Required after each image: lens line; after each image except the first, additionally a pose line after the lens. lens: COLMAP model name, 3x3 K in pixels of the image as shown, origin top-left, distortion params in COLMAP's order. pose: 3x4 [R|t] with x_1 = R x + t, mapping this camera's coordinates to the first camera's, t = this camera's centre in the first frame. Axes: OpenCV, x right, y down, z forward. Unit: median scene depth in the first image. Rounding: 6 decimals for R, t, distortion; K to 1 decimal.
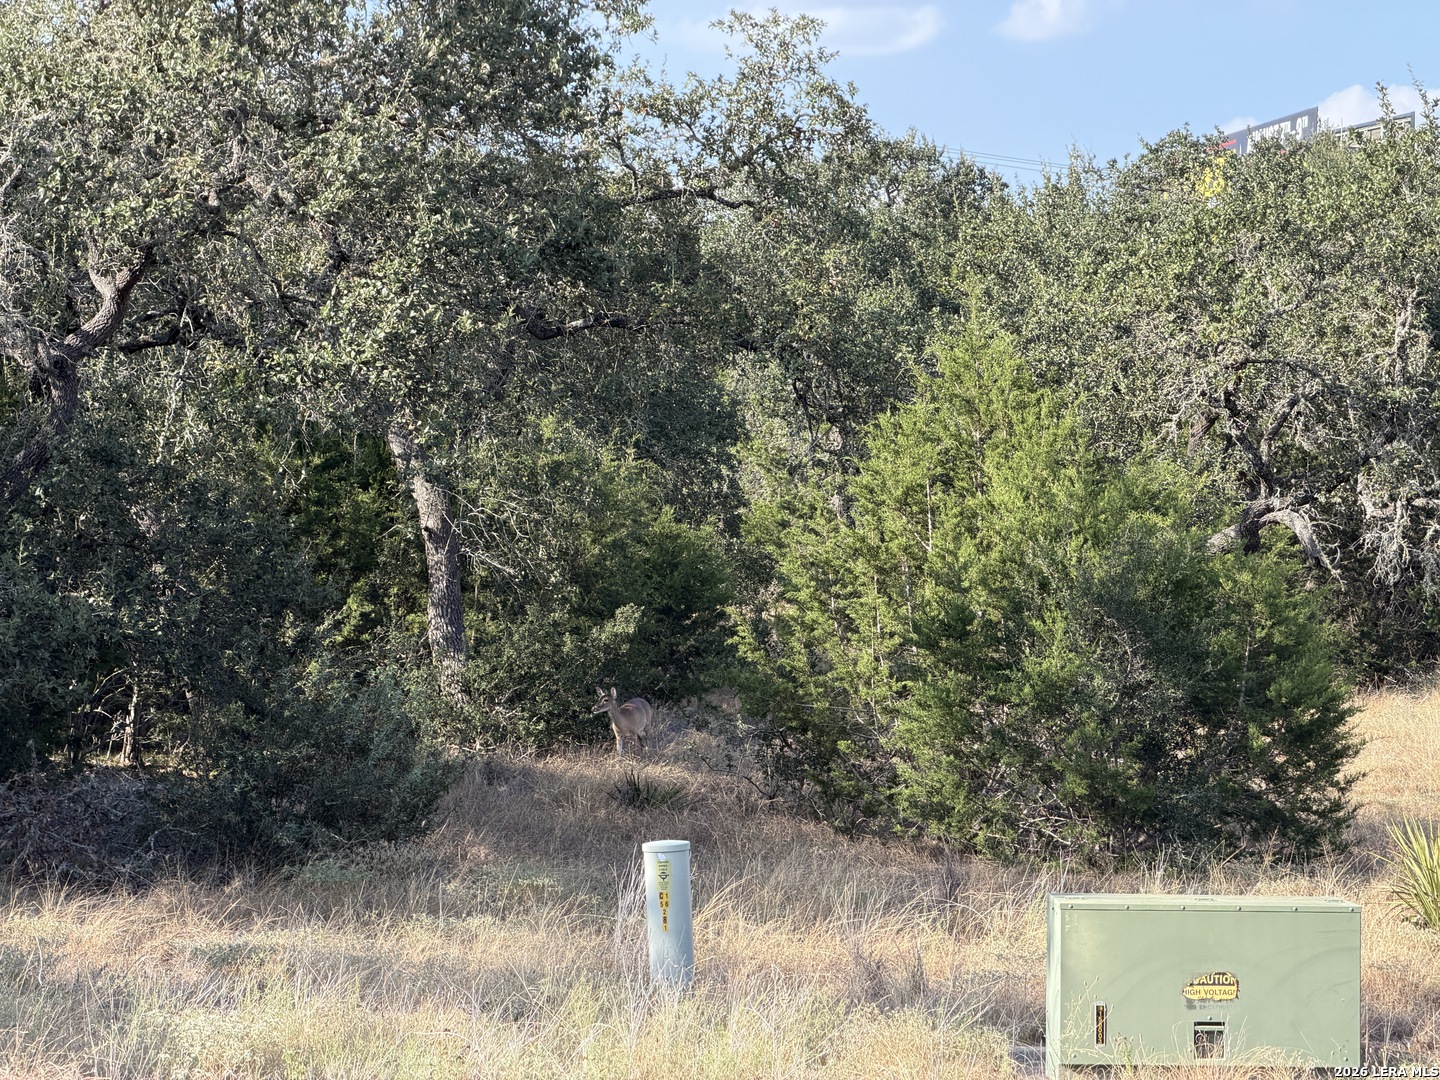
lens RADIAL K [[4195.4, 0, 720.0], [0, 4195.4, 540.0], [0, 0, 1]] dist [0.684143, 0.223745]
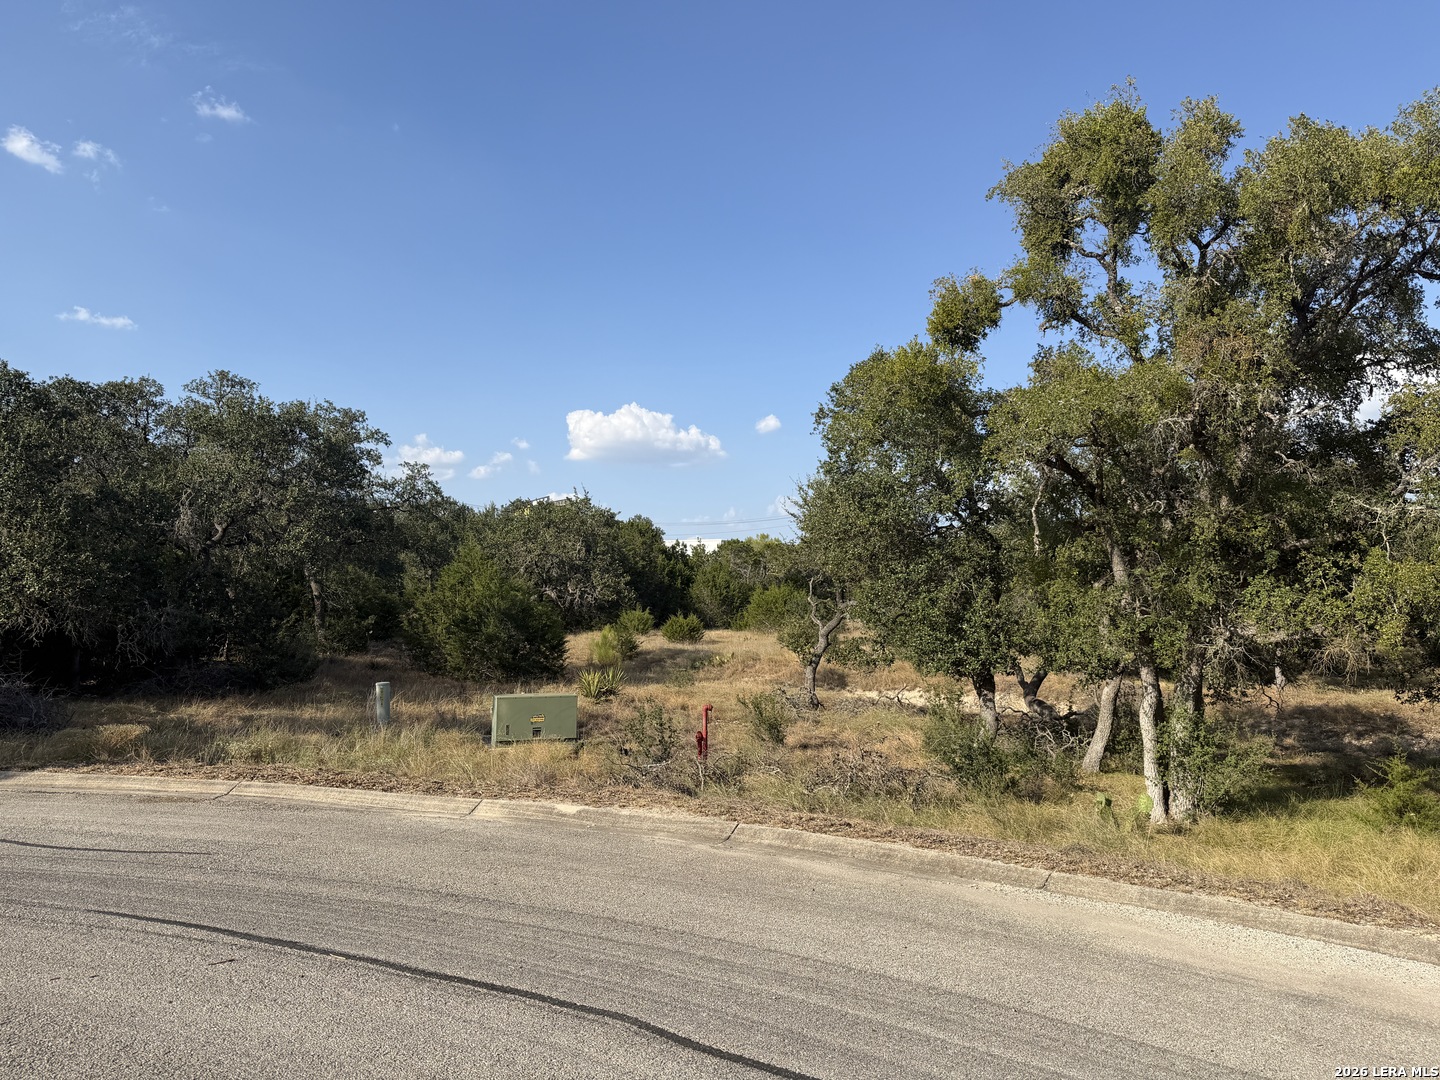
lens RADIAL K [[865.7, 0, 723.7], [0, 865.7, 543.7], [0, 0, 1]] dist [-0.000589, -0.045418]
pose [[0.934314, 0.020436, 0.355864, -0.004996], [0.000775, 0.998236, -0.059358, -0.002704], [-0.356449, 0.055735, 0.932651, 0.171112]]
